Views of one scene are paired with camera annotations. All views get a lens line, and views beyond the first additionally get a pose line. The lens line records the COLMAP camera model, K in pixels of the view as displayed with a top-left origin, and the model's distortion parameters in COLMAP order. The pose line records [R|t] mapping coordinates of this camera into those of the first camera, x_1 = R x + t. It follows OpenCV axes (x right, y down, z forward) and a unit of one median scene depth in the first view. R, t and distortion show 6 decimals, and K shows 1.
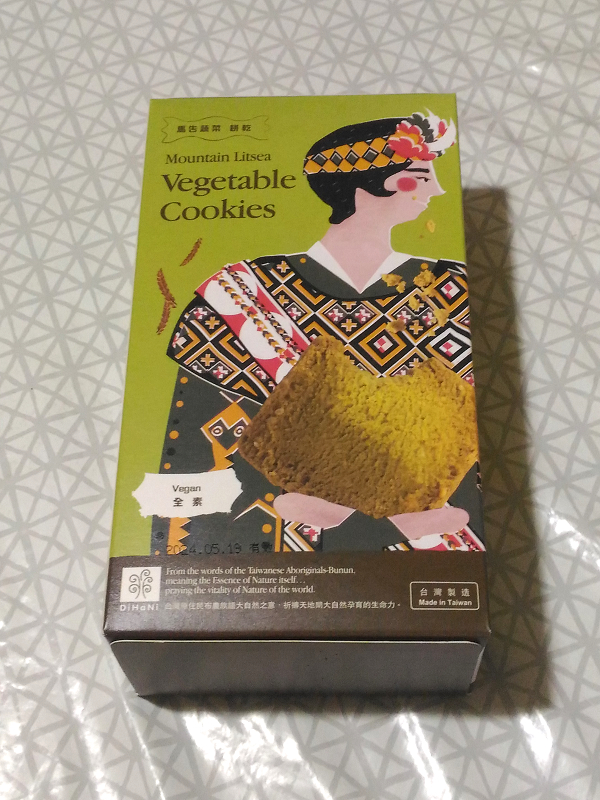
lens RADIAL K [[1117.1, 0, 300.0], [0, 1117.1, 400.0], [0, 0, 1]] dist [0.130306, -0.413969]
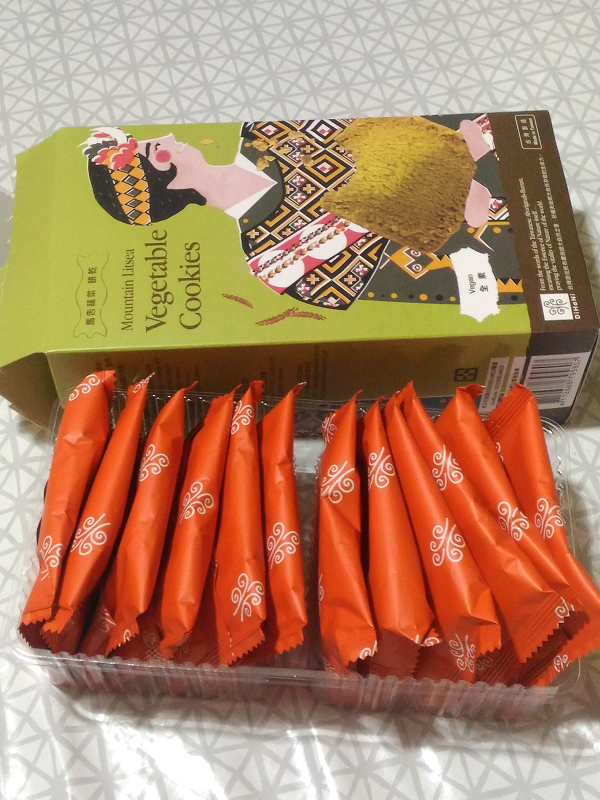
lens RADIAL K [[1117.1, 0, 300.0], [0, 1117.1, 400.0], [0, 0, 1]] dist [0.130306, -0.413969]
pose [[-0.061164, -0.833497, 0.549128, -0.808009], [0.887212, 0.206653, 0.412491, -0.526485], [-0.457289, 0.512423, 0.726849, 0.242727]]
